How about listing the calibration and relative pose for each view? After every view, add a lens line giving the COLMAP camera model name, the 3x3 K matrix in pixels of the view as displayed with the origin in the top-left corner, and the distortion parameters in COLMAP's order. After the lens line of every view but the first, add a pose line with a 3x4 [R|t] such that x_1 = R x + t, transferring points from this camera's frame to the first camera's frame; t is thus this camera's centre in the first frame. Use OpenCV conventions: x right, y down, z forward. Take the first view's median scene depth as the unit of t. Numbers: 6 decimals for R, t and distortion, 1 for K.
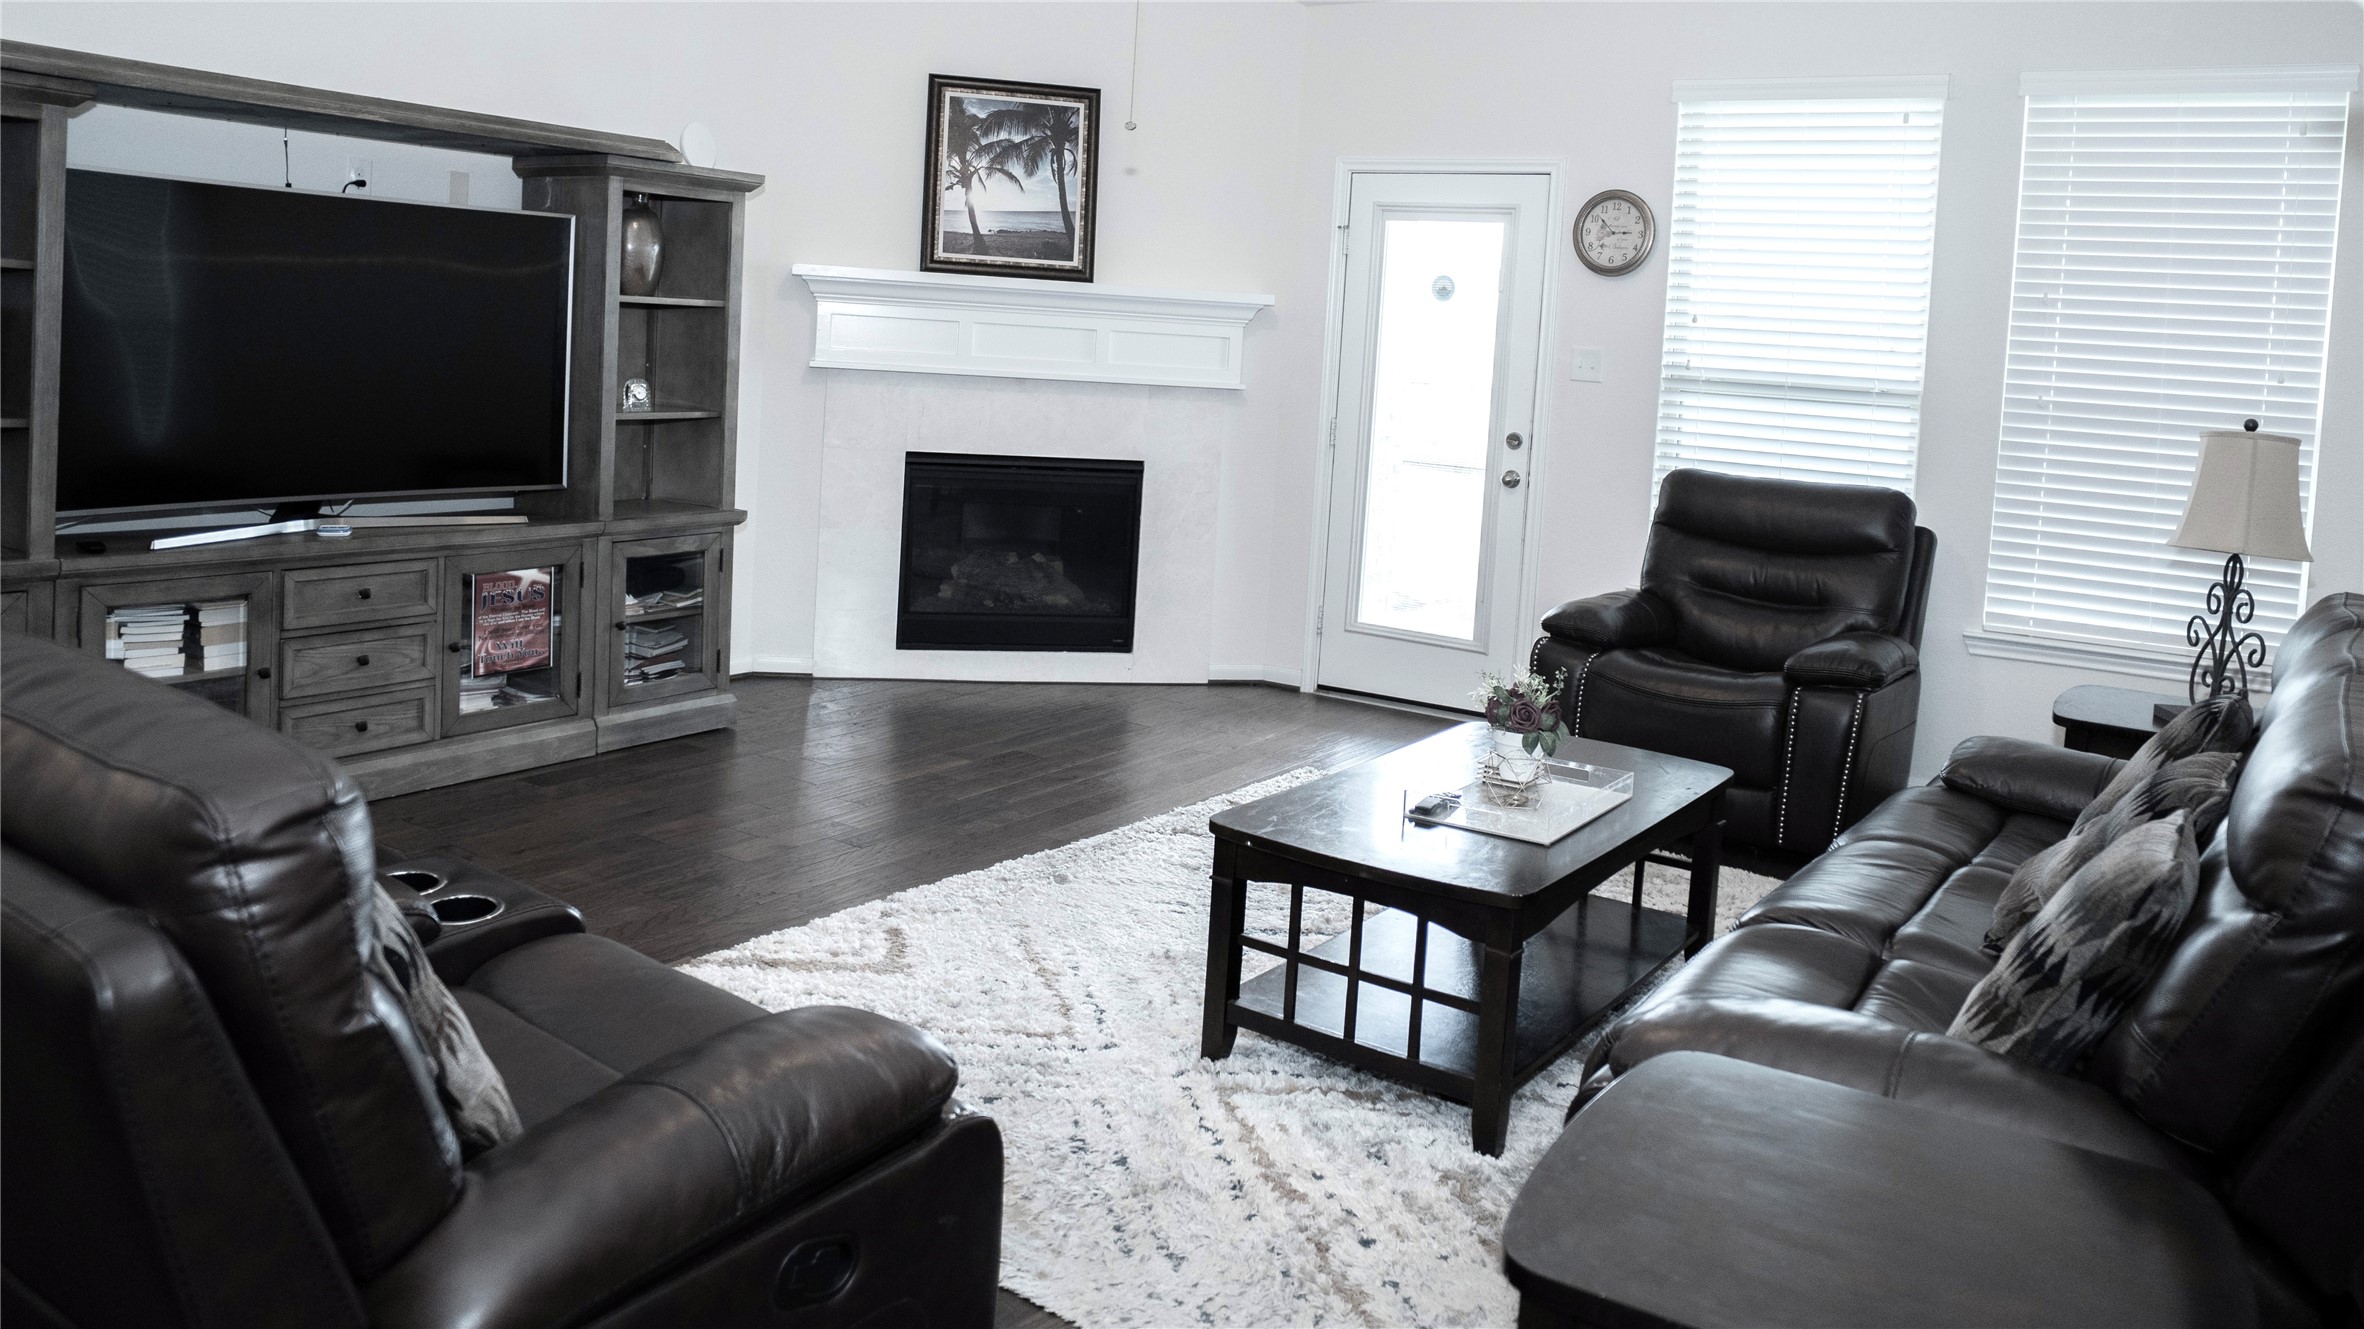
lens RADIAL K [[1664.9, 0, 1286.9], [0, 1664.9, 389.8], [0, 0, 1]] dist [-0.064642, 0.072537]
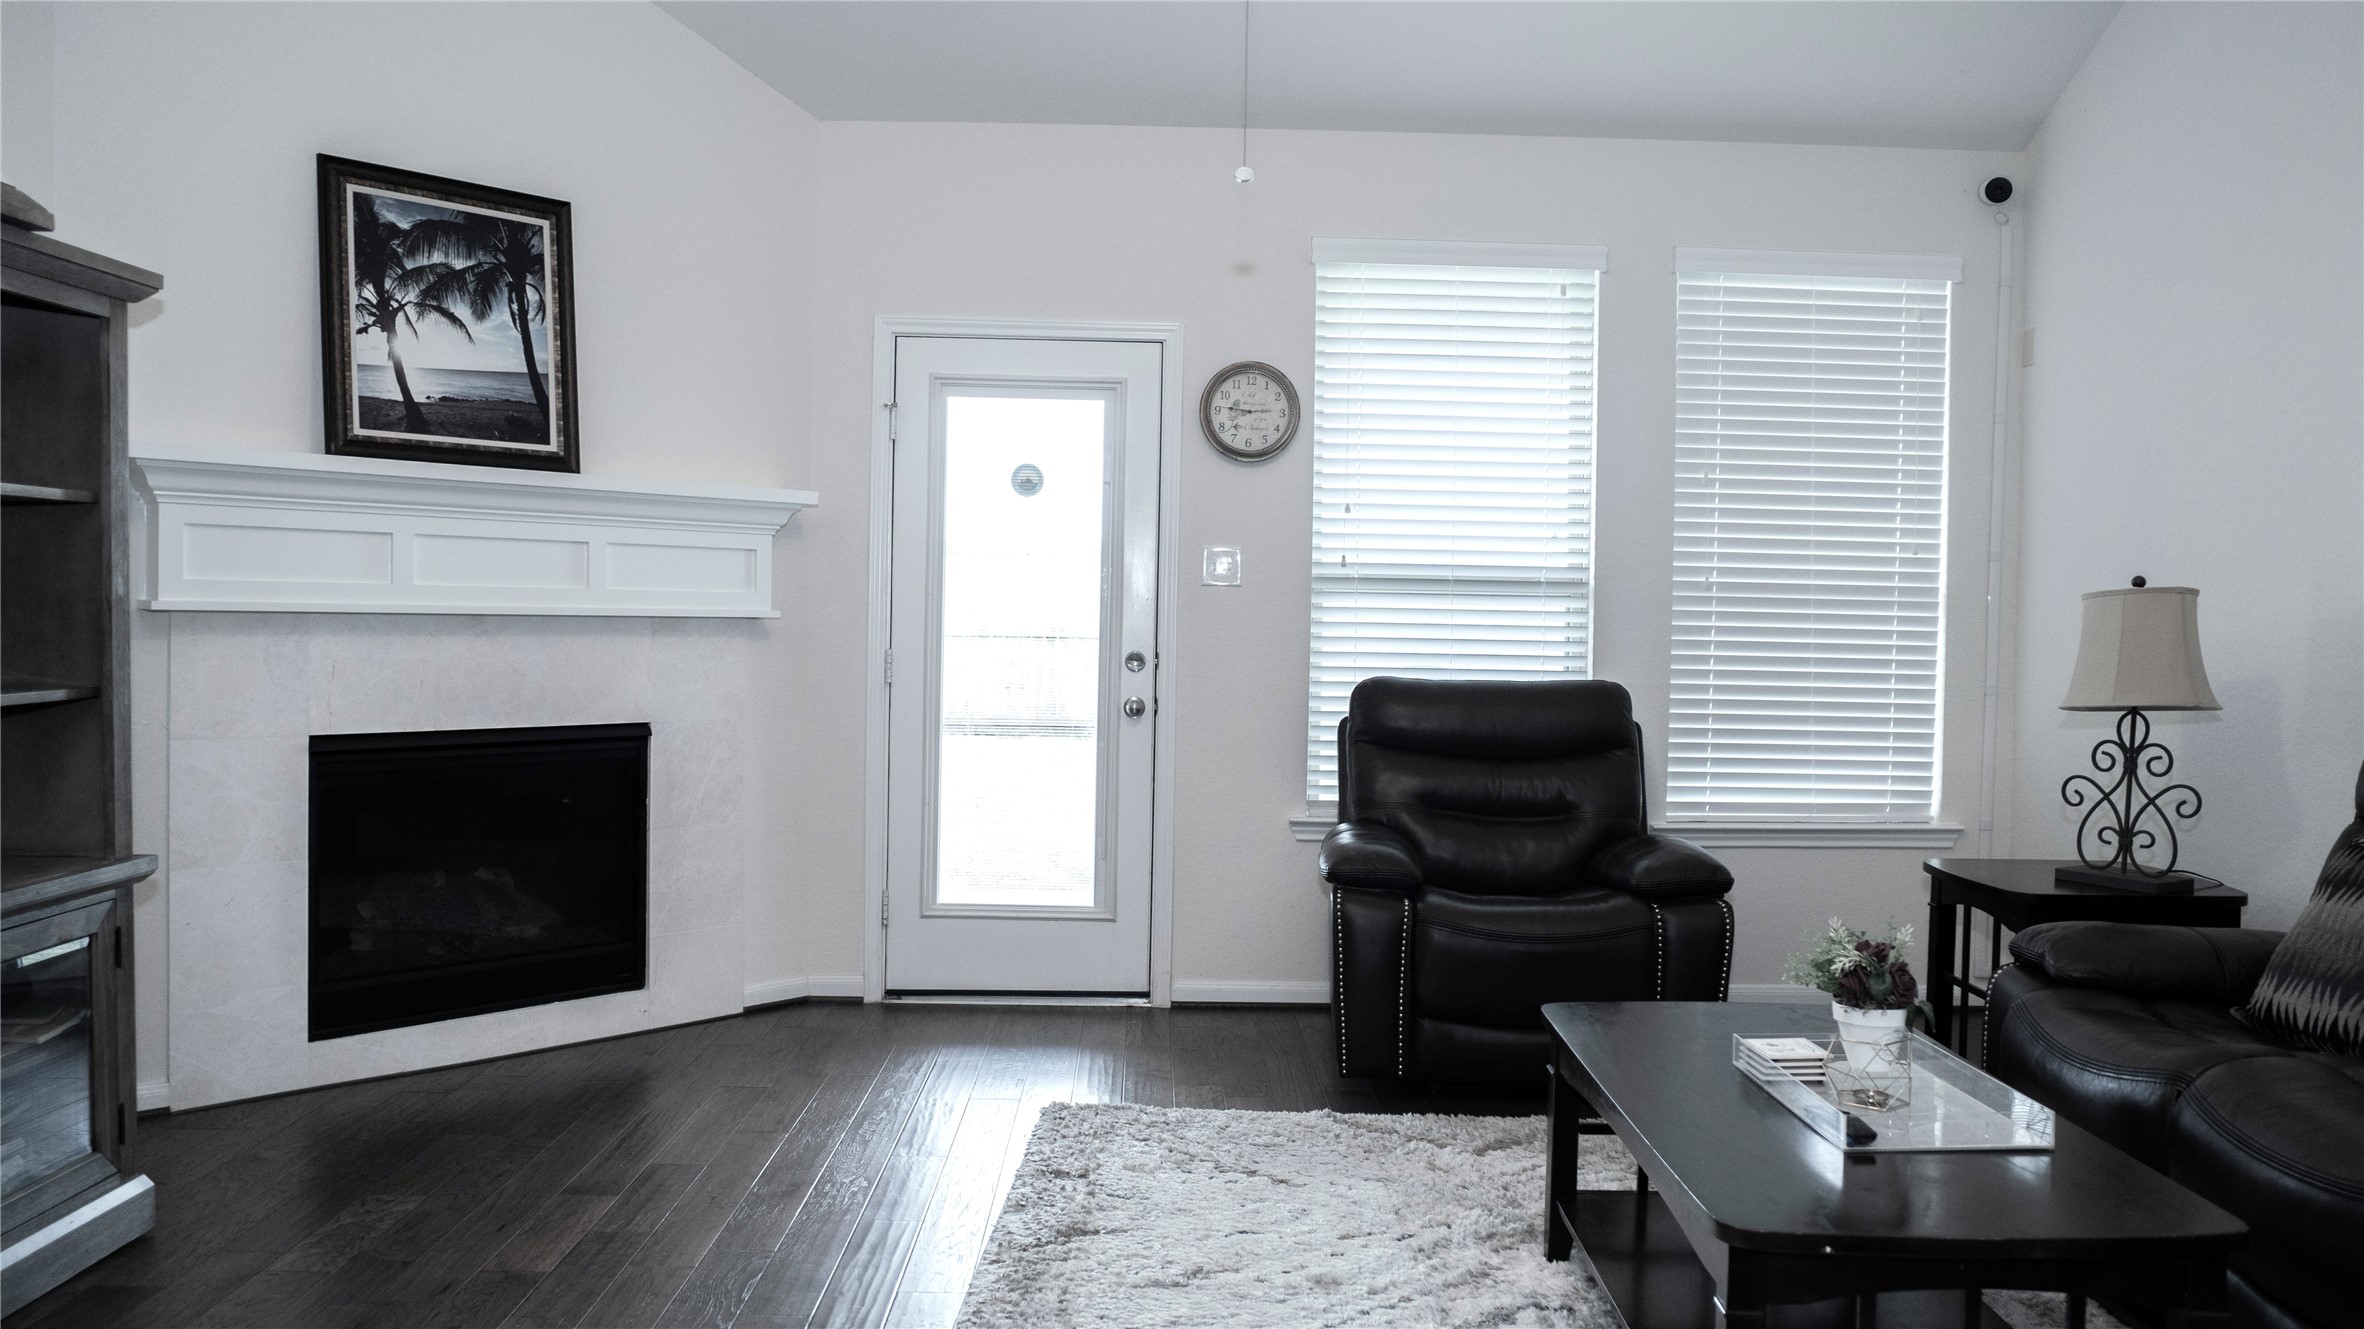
lens RADIAL K [[1611.6, 0, 1154.7], [0, 1611.6, 635.9], [0, 0, 1]] dist [-0.048870, 0.002482]
pose [[0.849649, -0.052807, 0.524697, -0.292141], [0.051090, 0.998536, 0.017765, 0.004249], [-0.524867, 0.011712, 0.851103, 0.320519]]
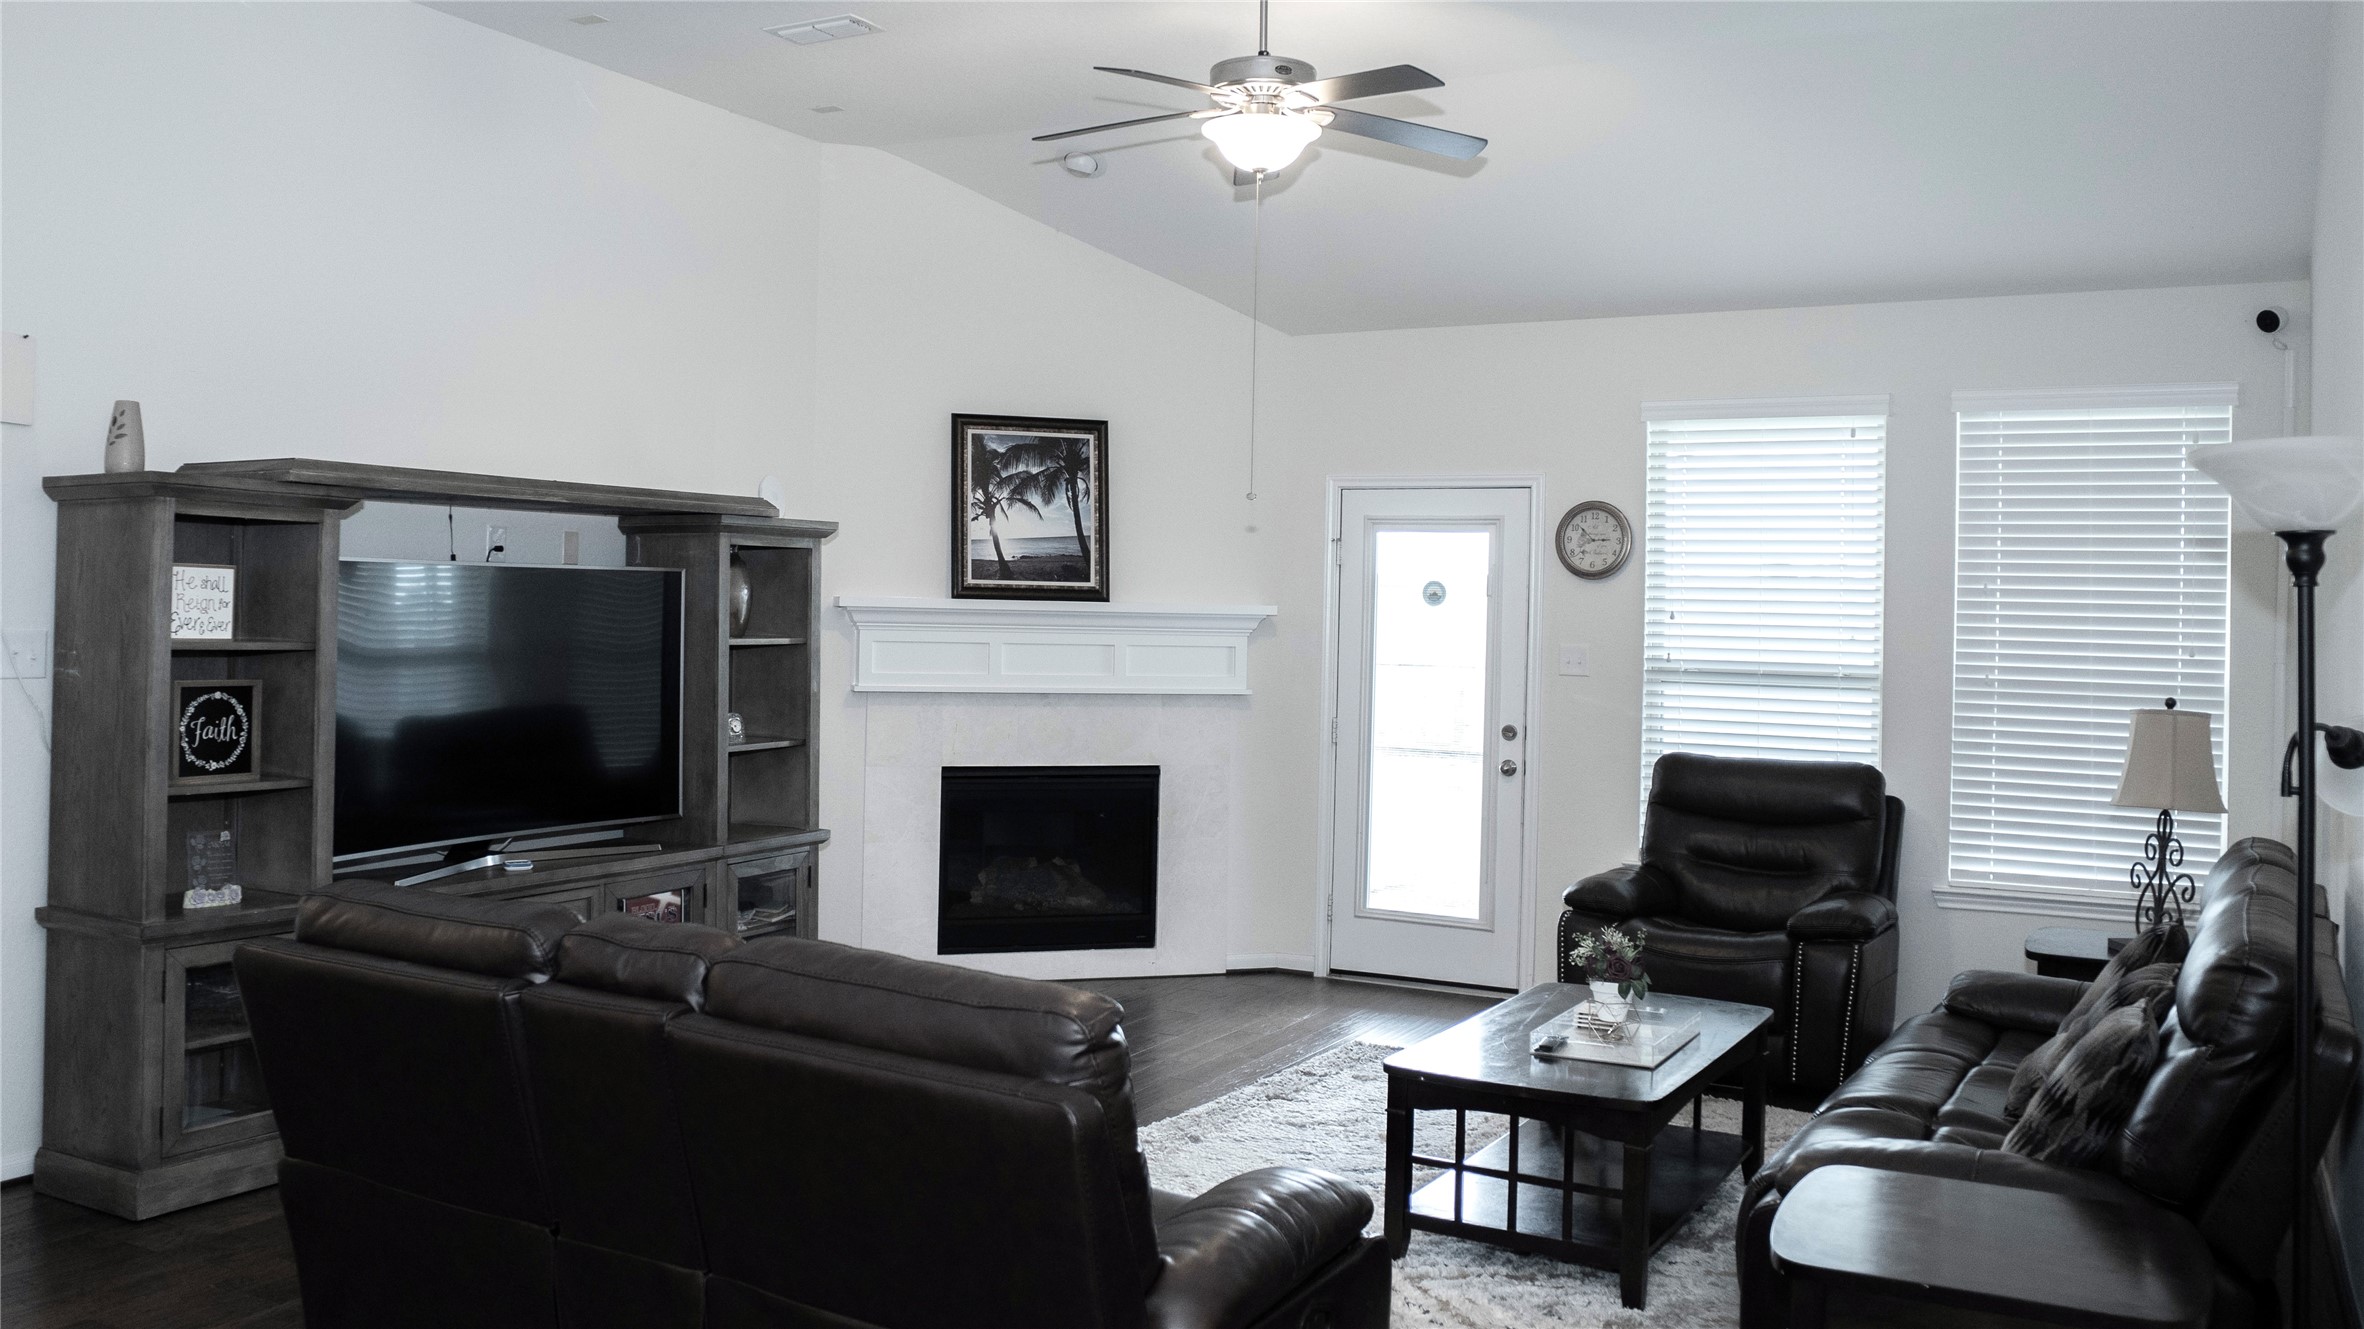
lens RADIAL K [[1868.5, 0, 1187.7], [0, 1868.5, 546.6], [0, 0, 1]] dist [-0.061885, 0.074554]
pose [[0.998158, -0.038449, 0.046930, -0.131737], [0.041225, 0.997366, -0.059684, -0.027715], [-0.044512, 0.061509, 0.997114, -0.224015]]
